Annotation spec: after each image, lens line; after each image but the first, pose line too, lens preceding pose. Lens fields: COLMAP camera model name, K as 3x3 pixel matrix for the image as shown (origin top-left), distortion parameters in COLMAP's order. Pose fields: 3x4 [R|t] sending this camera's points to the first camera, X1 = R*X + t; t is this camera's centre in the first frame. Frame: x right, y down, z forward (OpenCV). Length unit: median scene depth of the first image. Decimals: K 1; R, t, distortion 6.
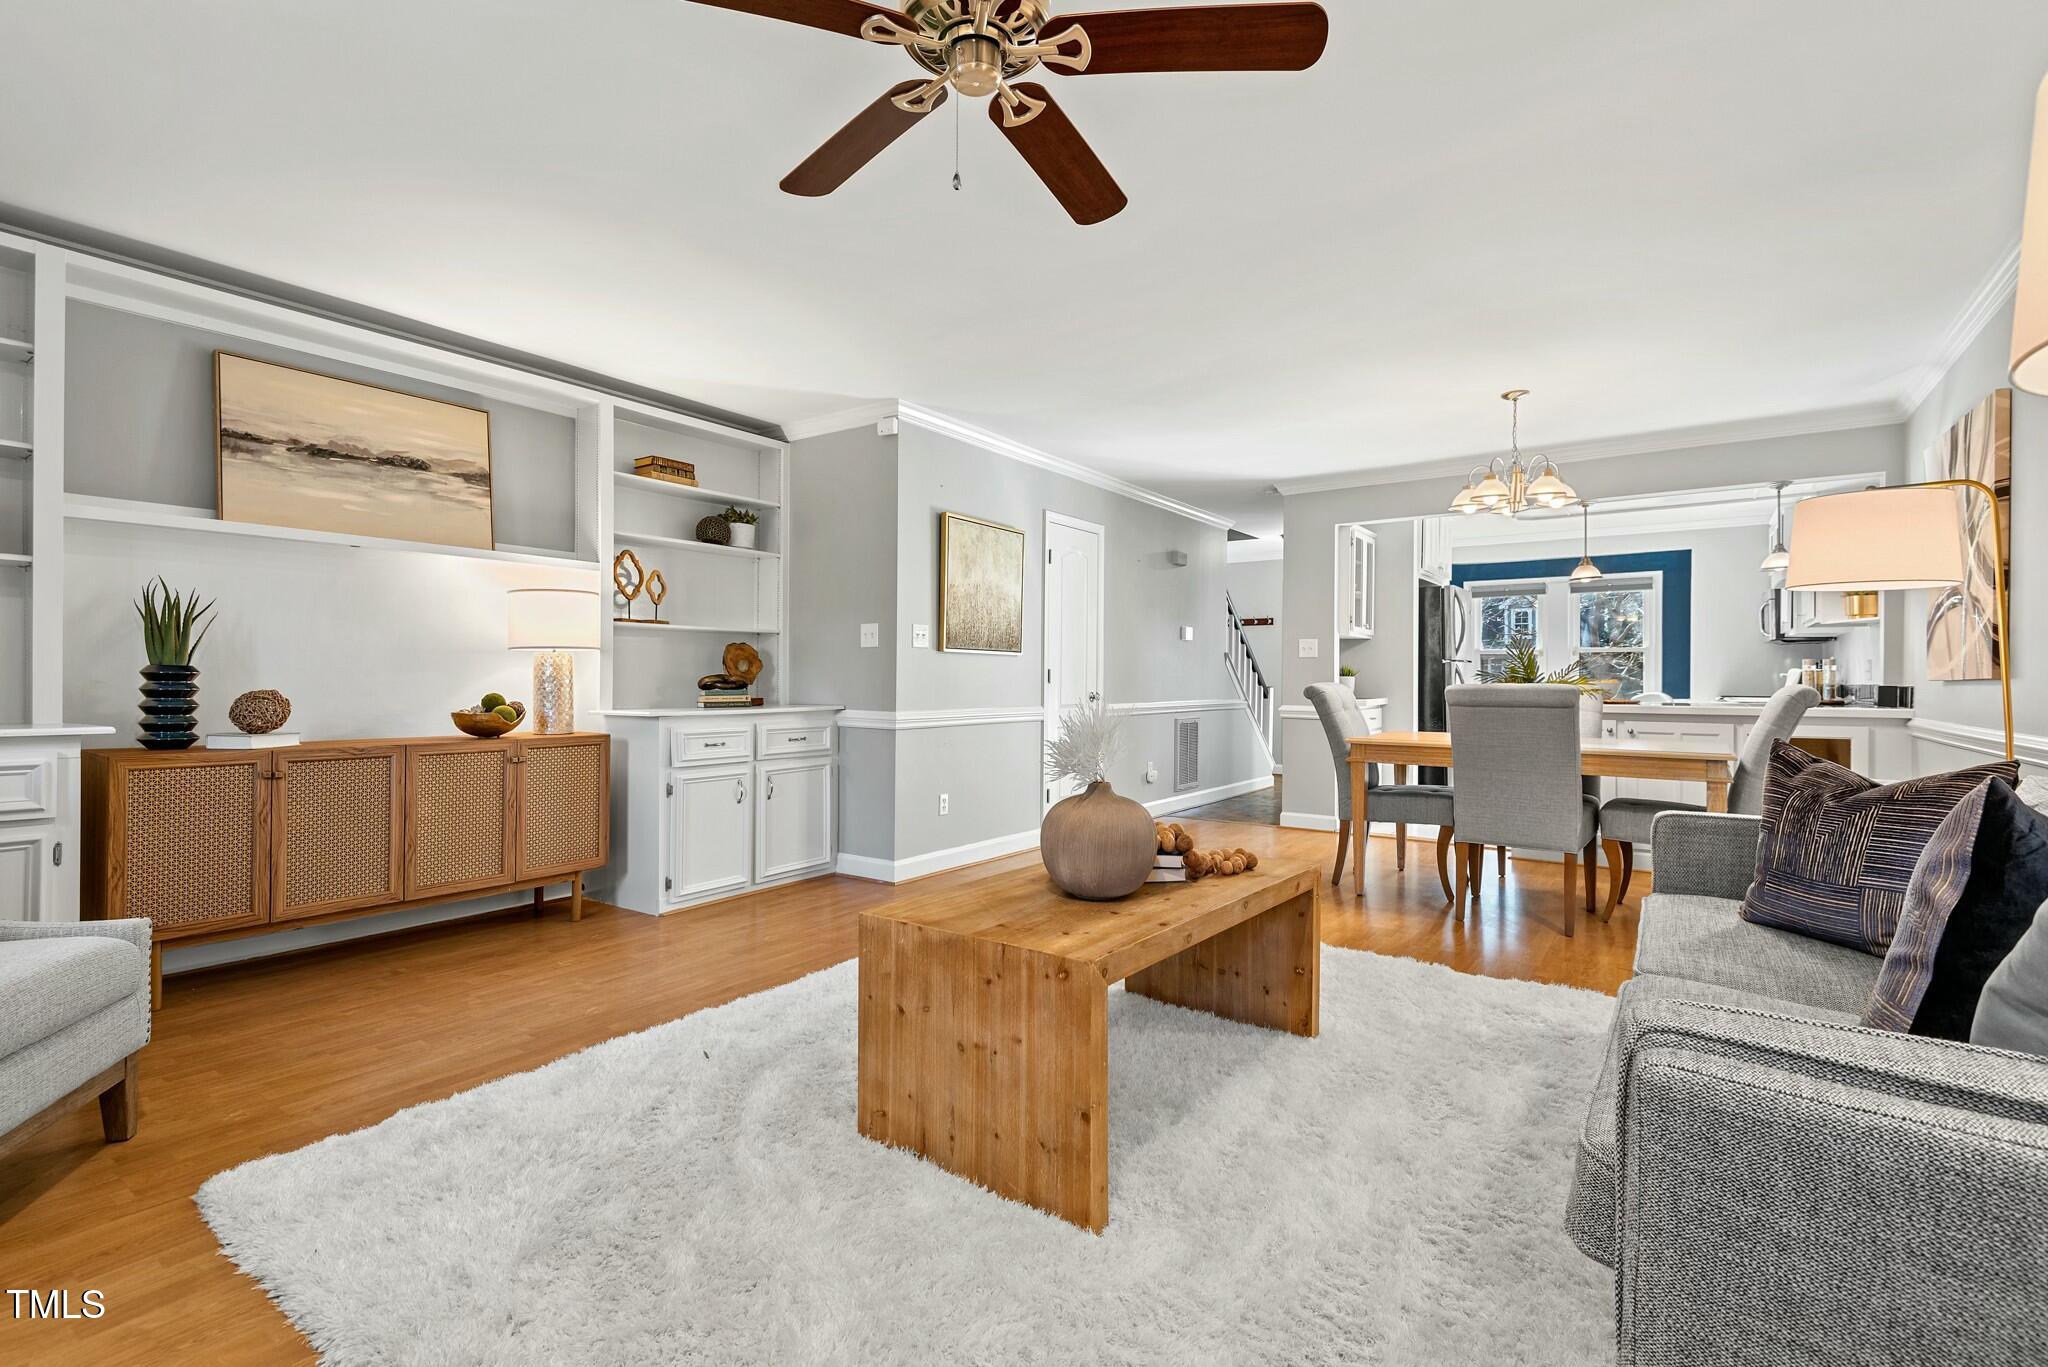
lens RADIAL K [[928.1, 0, 1013.7], [0, 928.1, 677.2], [0, 0, 1]] dist [0.005496, -0.006034]
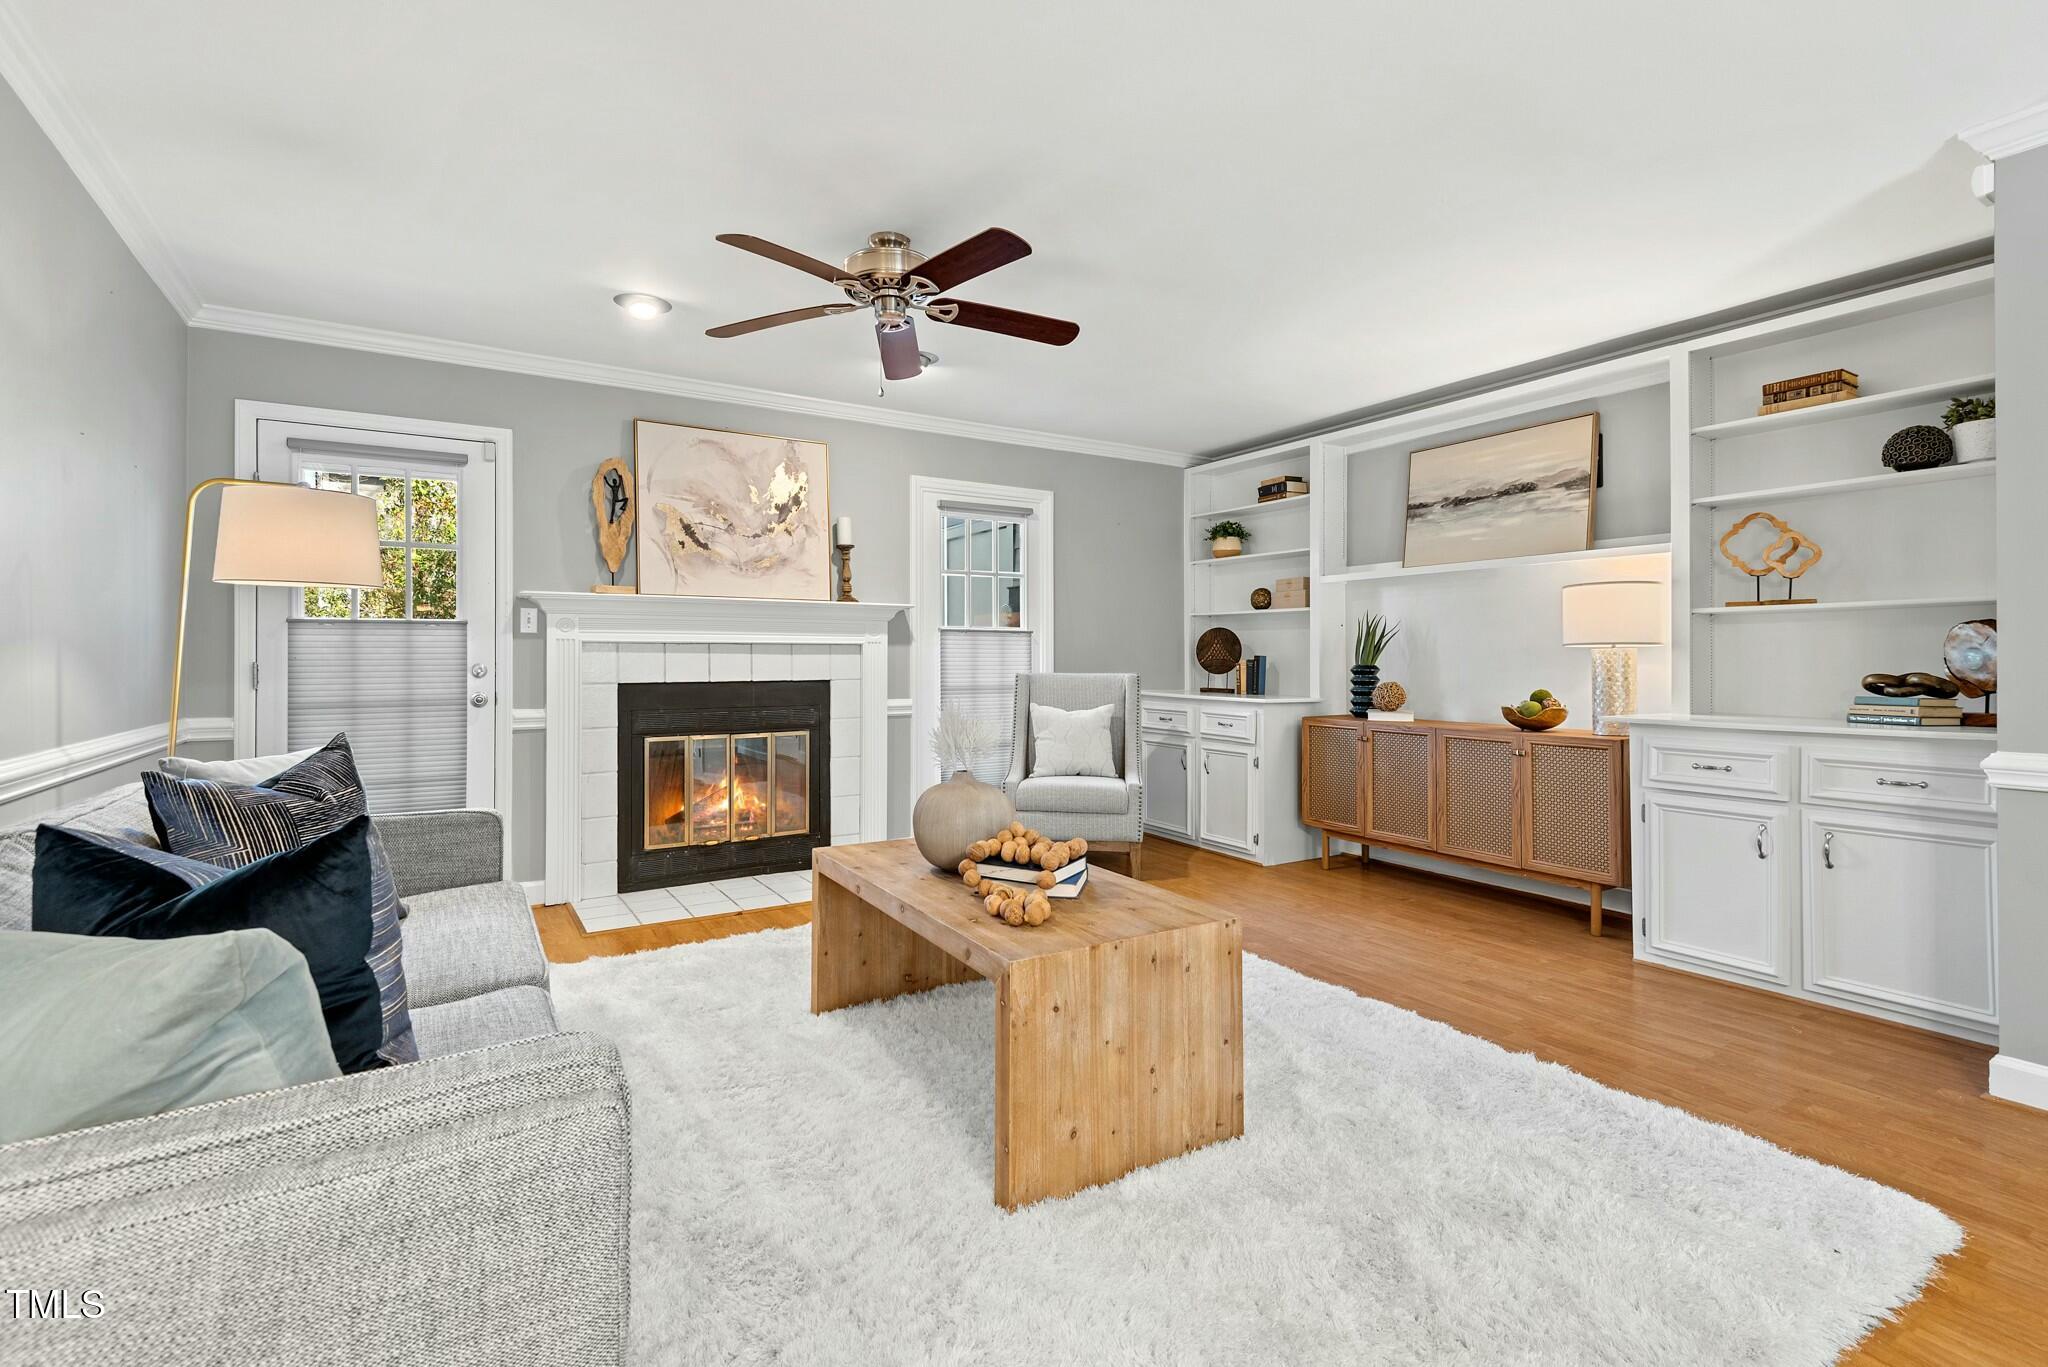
lens RADIAL K [[928.1, 0, 1019.4], [0, 928.1, 655.2], [0, 0, 1]] dist [0.005496, -0.006034]
pose [[-0.378976, -0.011154, -0.925339, 0.621508], [-0.000423, 0.999929, -0.011879, -0.009201], [0.925406, -0.004110, -0.378954, 0.822381]]
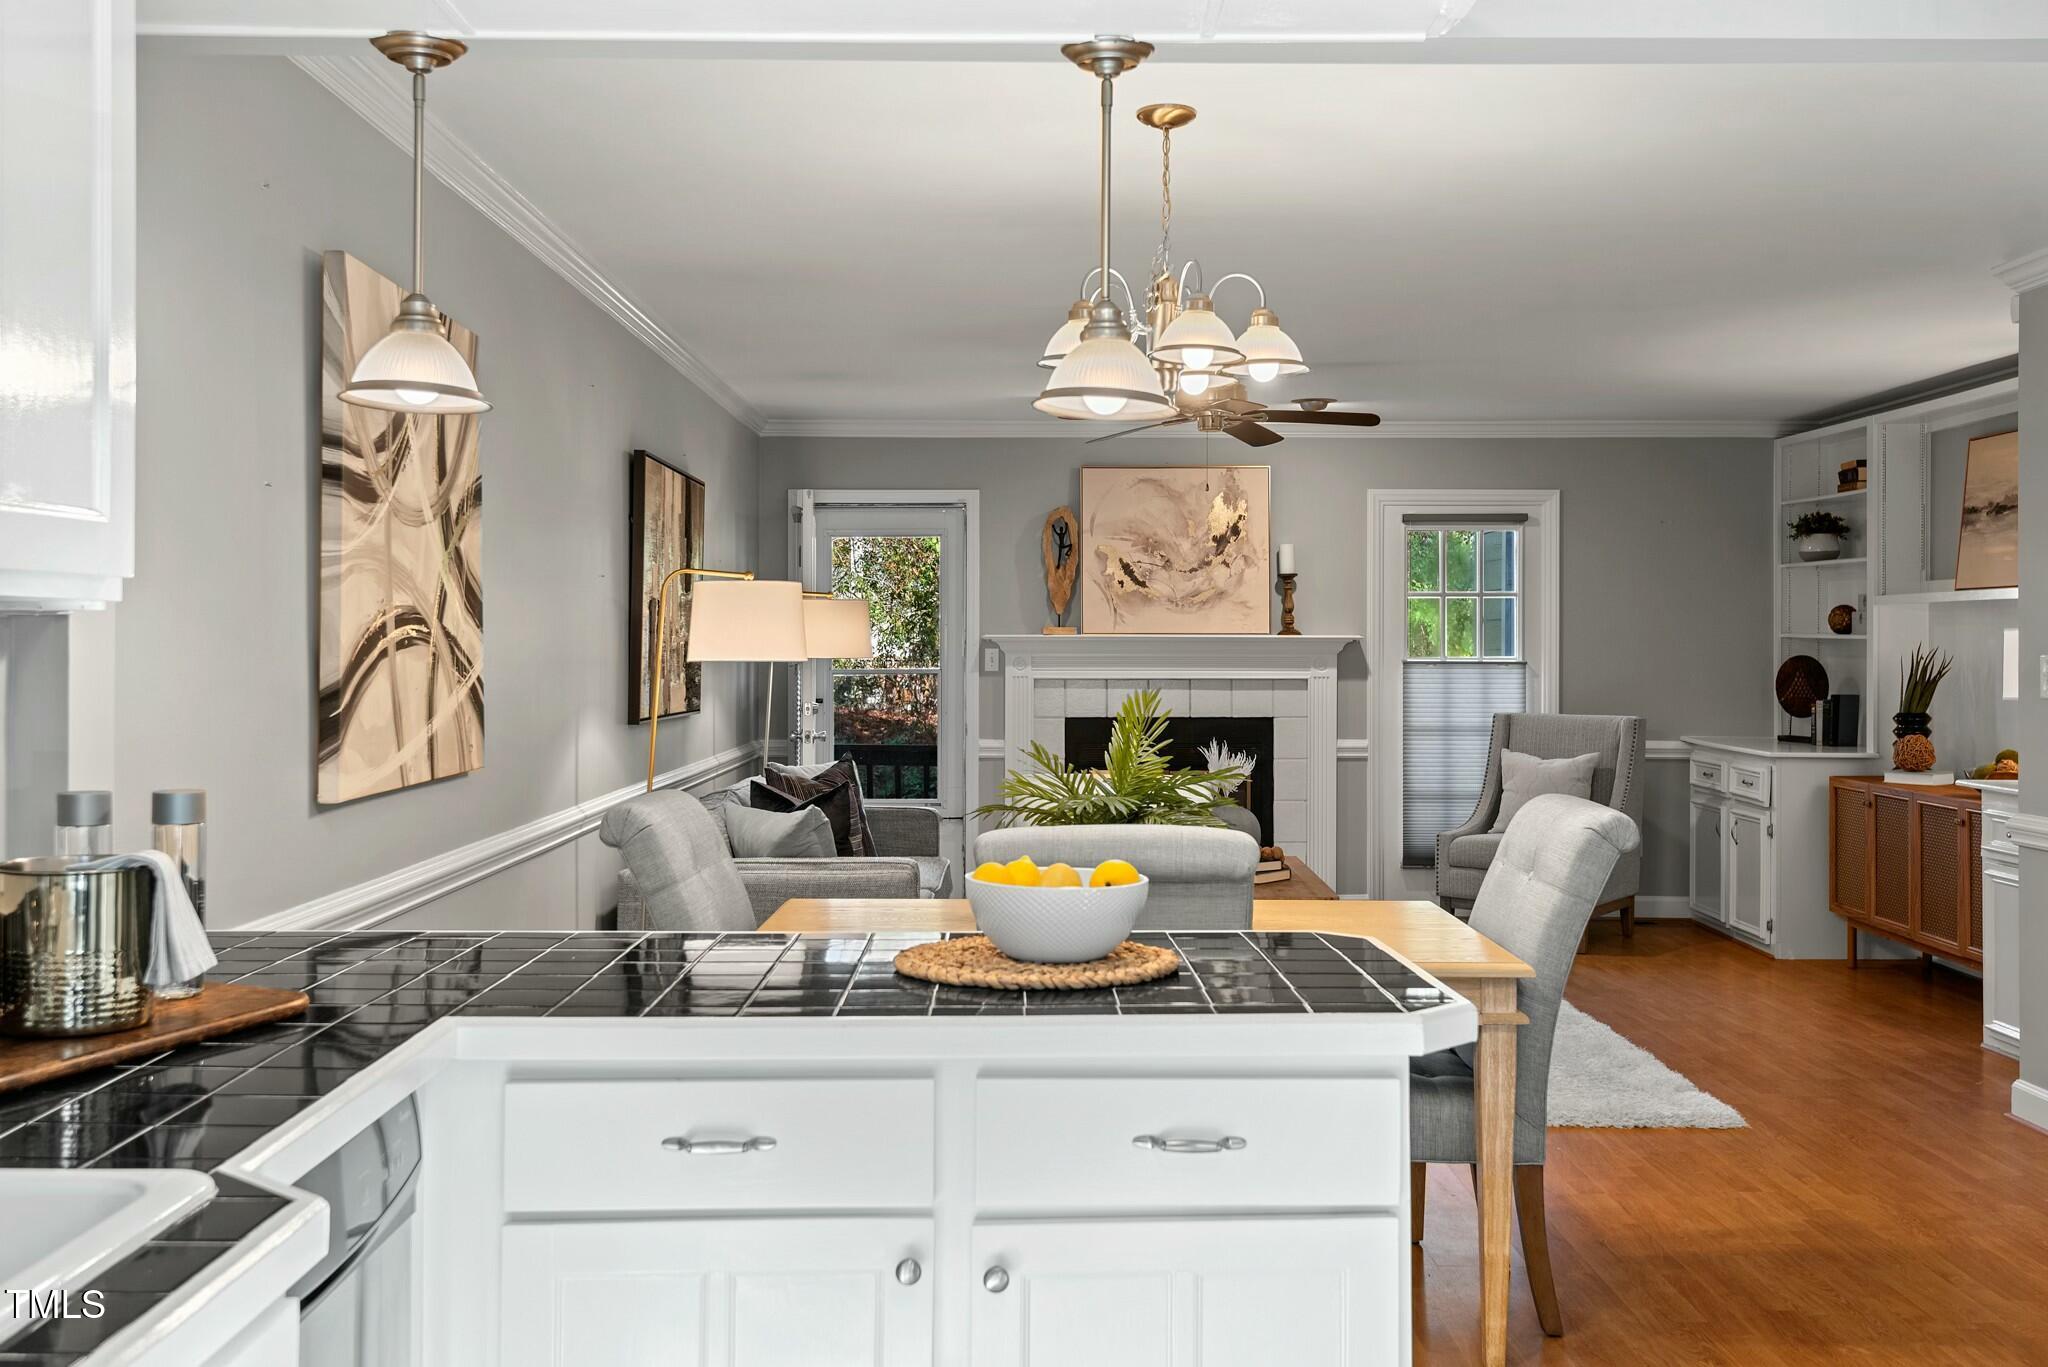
lens RADIAL K [[1961.2, 0, 1027.6], [0, 1961.2, 653.0], [0, 0, 1]] dist [0.049040, 0.000000]
pose [[-0.808556, -0.005351, -0.588395, 1.257609], [-0.005883, 0.999982, -0.001009, -0.065623], [0.588390, 0.002645, -0.808573, 1.905687]]
